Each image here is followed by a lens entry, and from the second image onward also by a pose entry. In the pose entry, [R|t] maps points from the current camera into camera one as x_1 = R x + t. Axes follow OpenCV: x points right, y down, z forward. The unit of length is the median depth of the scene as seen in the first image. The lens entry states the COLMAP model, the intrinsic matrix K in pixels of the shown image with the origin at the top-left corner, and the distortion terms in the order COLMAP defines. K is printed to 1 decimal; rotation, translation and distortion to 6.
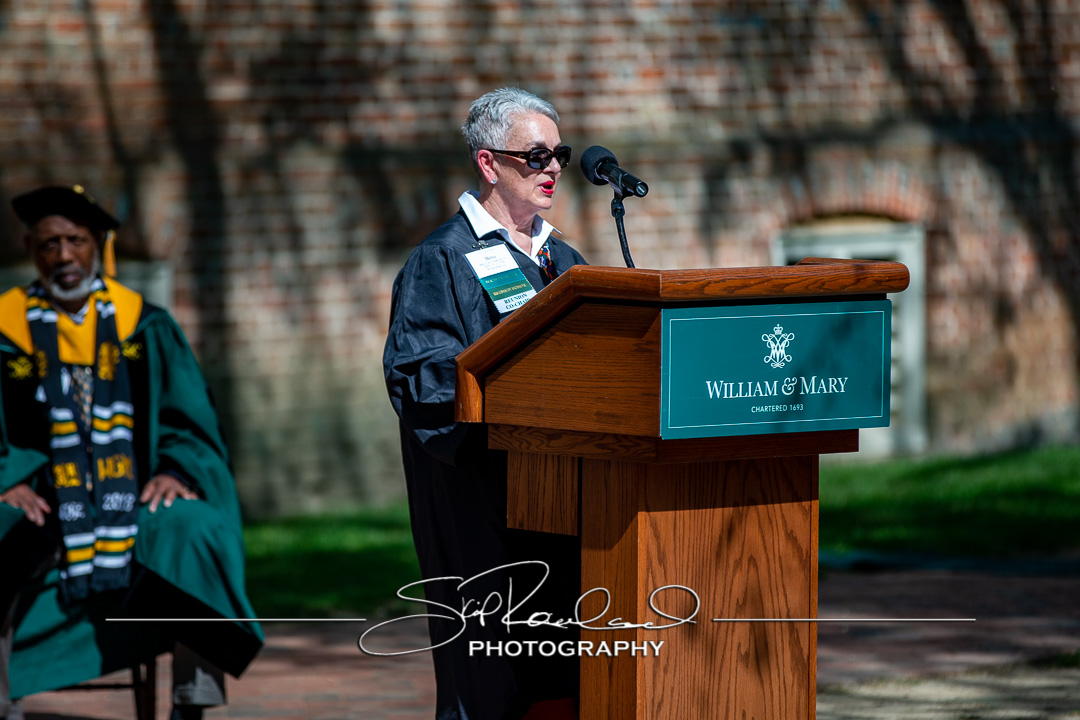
lens RADIAL K [[6268.8, 0, 535.9], [0, 6268.8, 353.7], [0, 0, 1]] dist [1.821859, 0.000000]
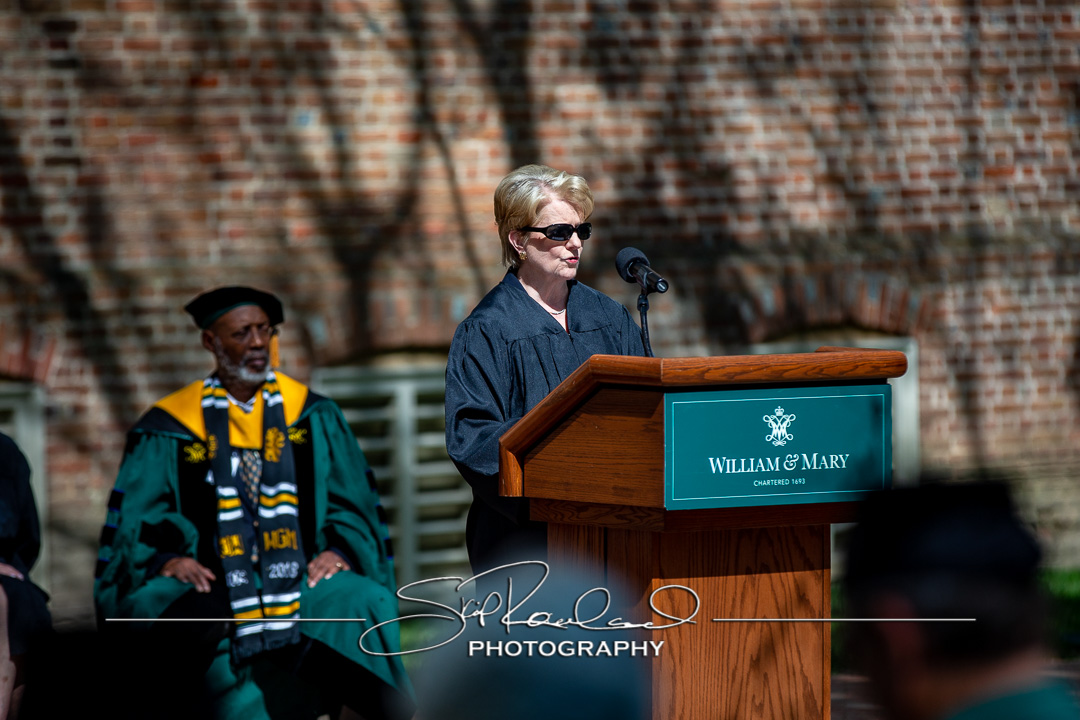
lens RADIAL K [[6268.8, 0, 539.0], [0, 6268.8, 409.2], [0, 0, 1]] dist [1.821859, 0.000000]
pose [[0.995488, -0.005089, -0.094755, 0.099862], [0.004481, 0.999968, -0.006627, 0.002921], [0.094785, 0.006172, 0.995479, -0.105451]]
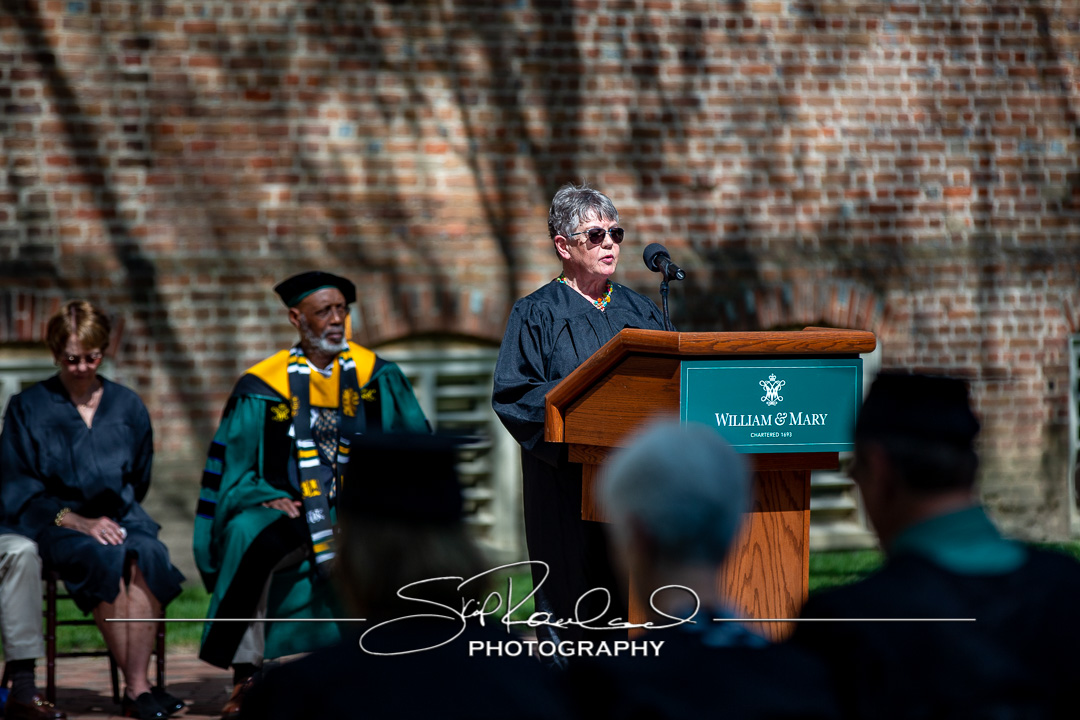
lens RADIAL K [[6268.8, 0, 536.8], [0, 6268.8, 370.0], [0, 0, 1]] dist [1.821859, 0.000000]
pose [[0.995894, 0.017148, -0.088889, 0.108012], [-0.018523, 0.999721, -0.014667, 0.015439], [0.088613, 0.016253, 0.995934, -0.372847]]
